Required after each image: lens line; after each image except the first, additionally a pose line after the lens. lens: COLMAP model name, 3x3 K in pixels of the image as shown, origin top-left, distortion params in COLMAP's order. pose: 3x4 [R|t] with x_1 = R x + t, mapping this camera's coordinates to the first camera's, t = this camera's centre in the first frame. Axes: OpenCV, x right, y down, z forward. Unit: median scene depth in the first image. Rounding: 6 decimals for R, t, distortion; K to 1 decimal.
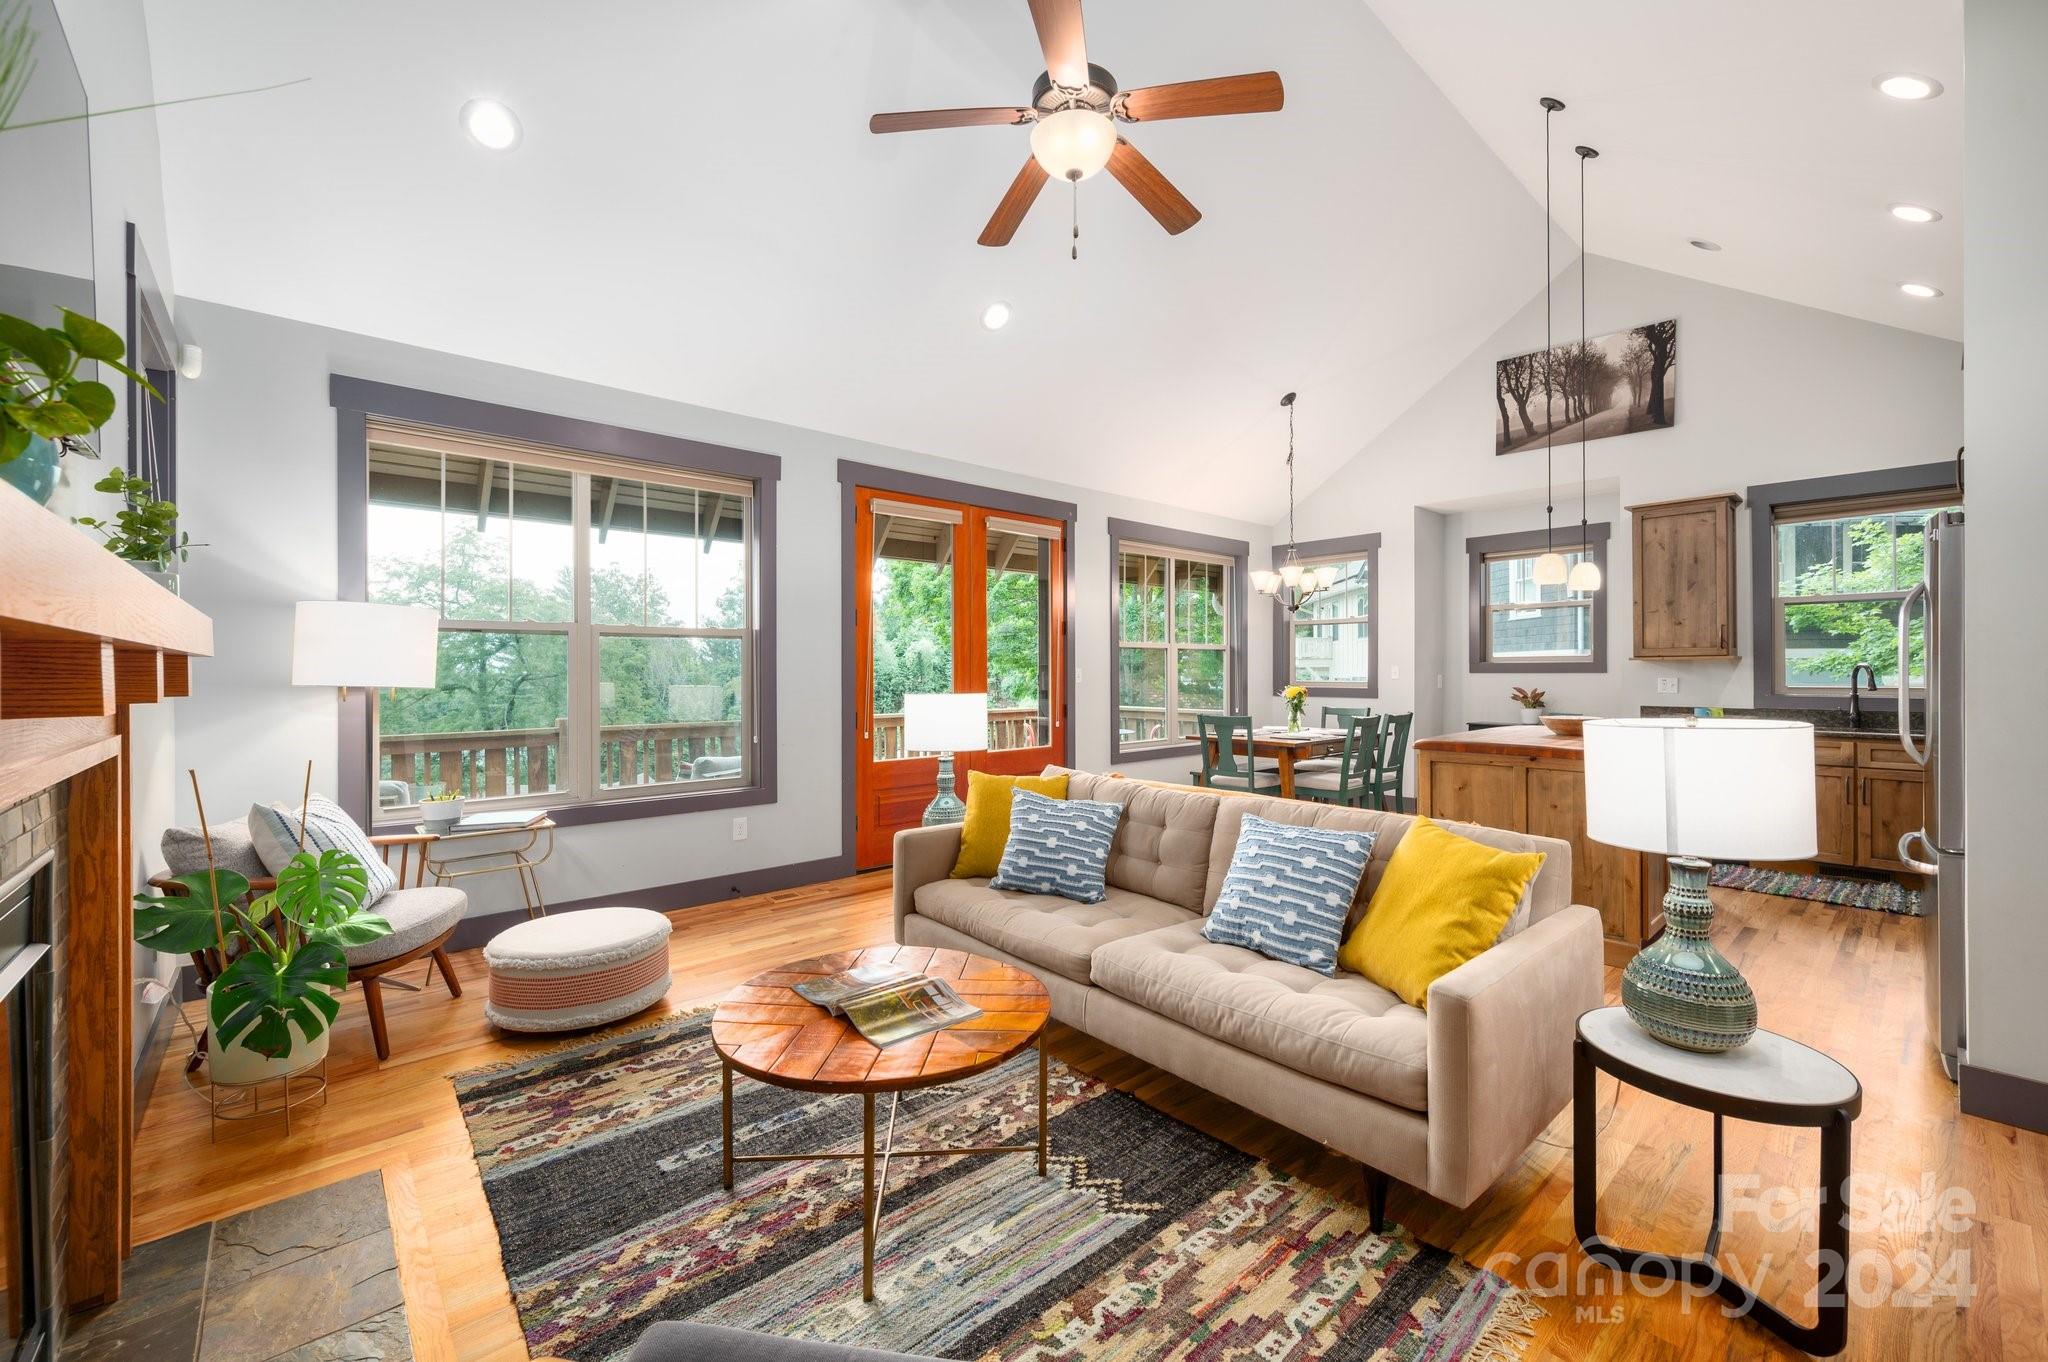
lens RADIAL K [[824.6, 0, 1025.6], [0, 824.6, 671.6], [0, 0, 1]] dist [0.000917, -0.000649]
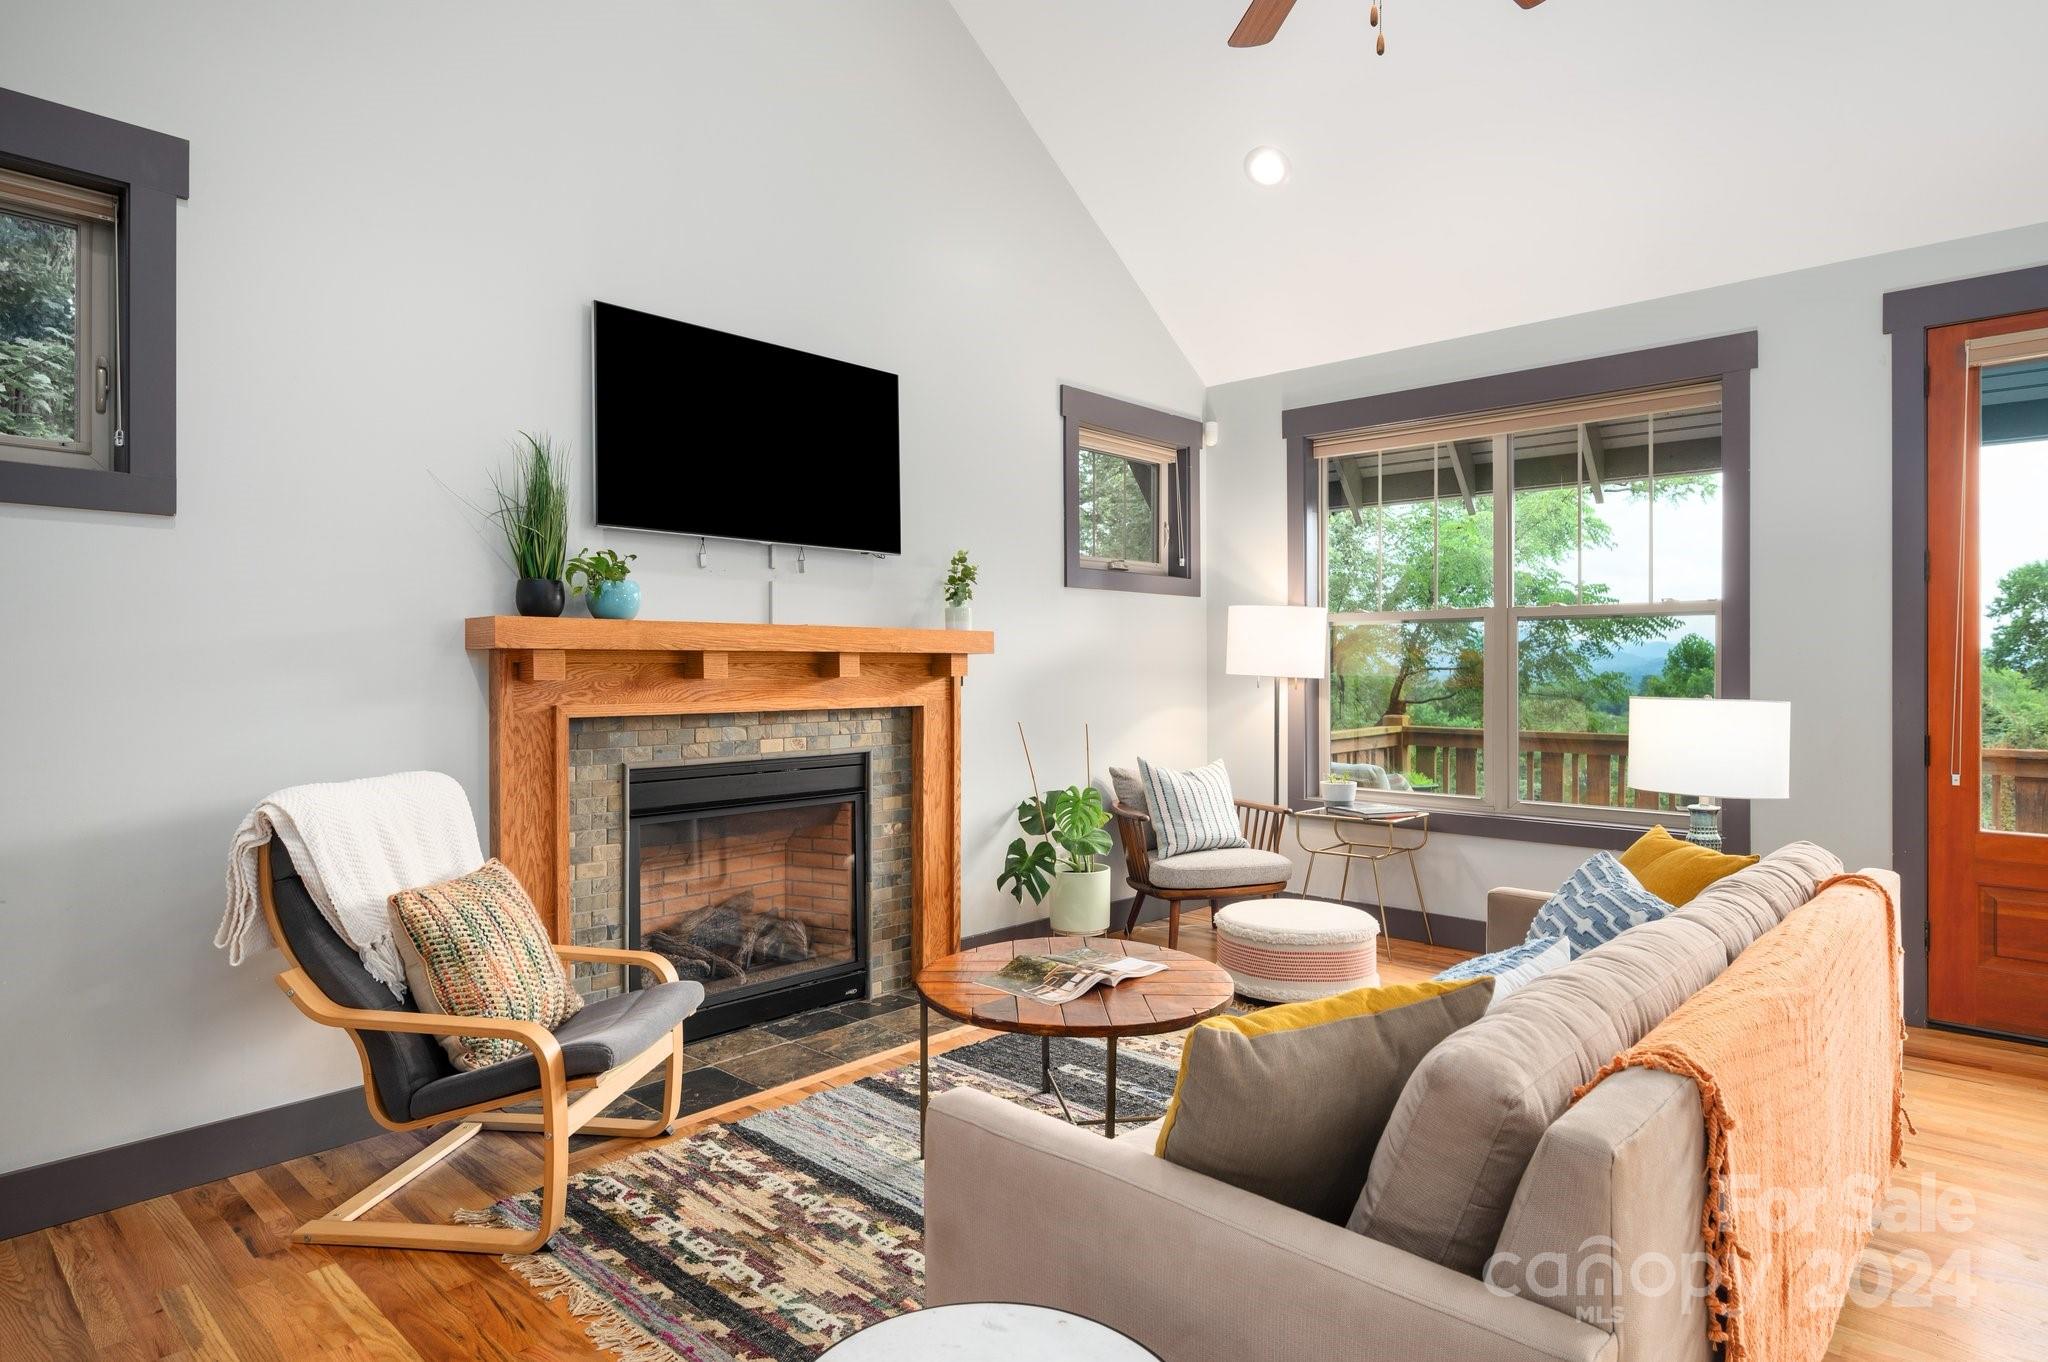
lens RADIAL K [[1159.4, 0, 1060.9], [0, 1159.4, 668.1], [0, 0, 1]] dist [0.001064, 0.001914]
pose [[0.116786, 0.005875, -0.993140, 0.447333], [-0.001329, 0.999983, 0.005759, -0.000831], [0.993156, 0.000648, 0.116792, 0.280710]]
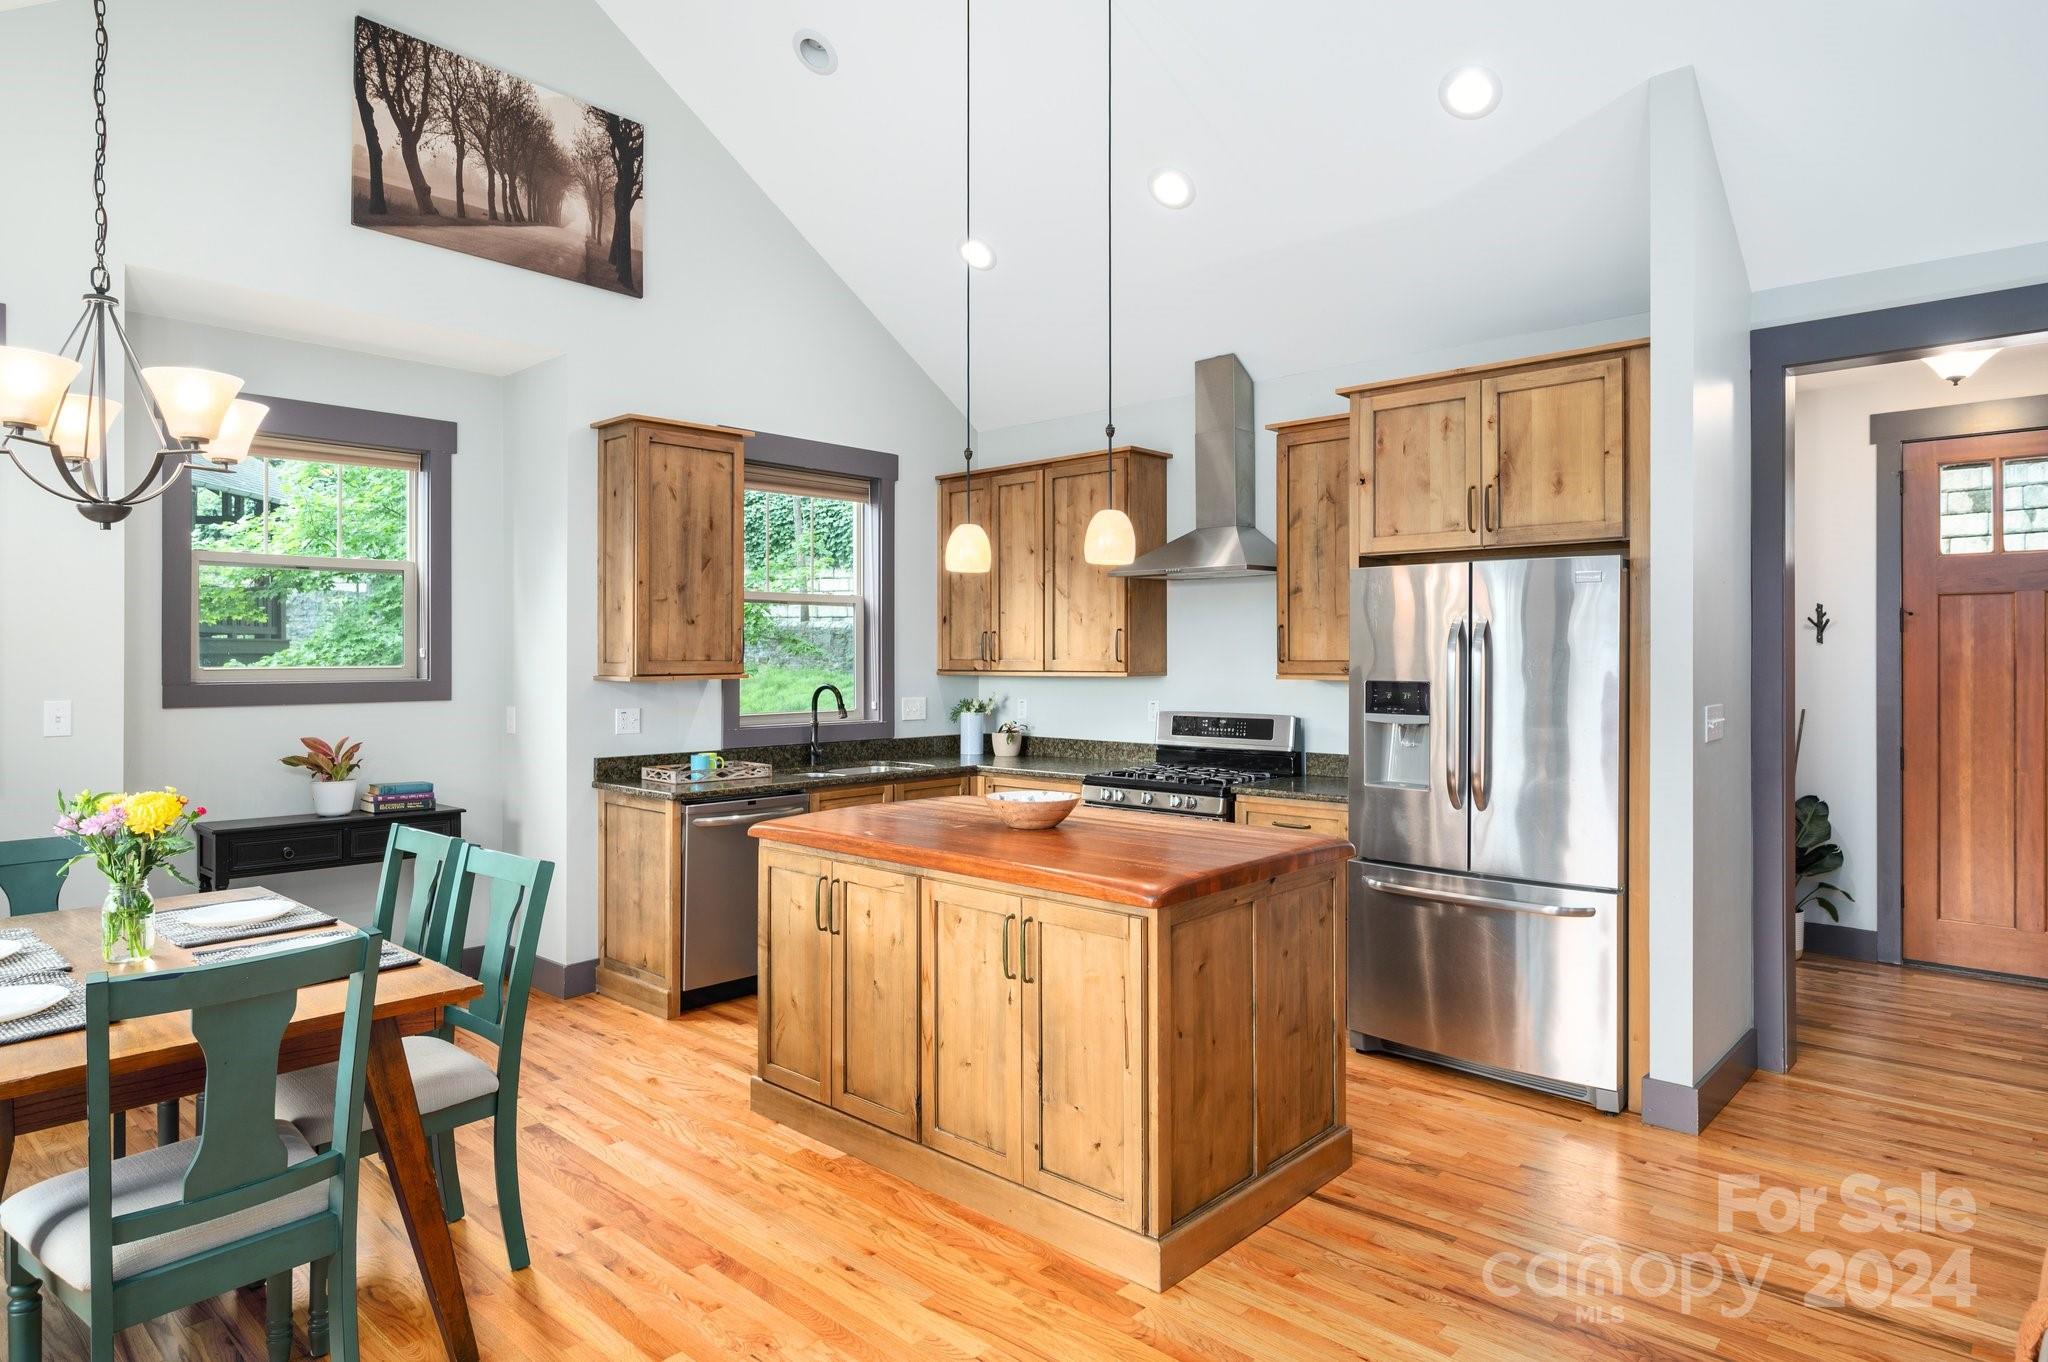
lens RADIAL K [[1181.7, 0, 1014.4], [0, 1181.7, 654.0], [0, 0, 1]] dist [-0.002022, 0.000078]
pose [[-0.089363, 0.003050, 0.995994, -0.111981], [0.000942, 0.999995, -0.002978, -0.029544], [-0.995999, 0.000672, -0.089365, 0.793725]]
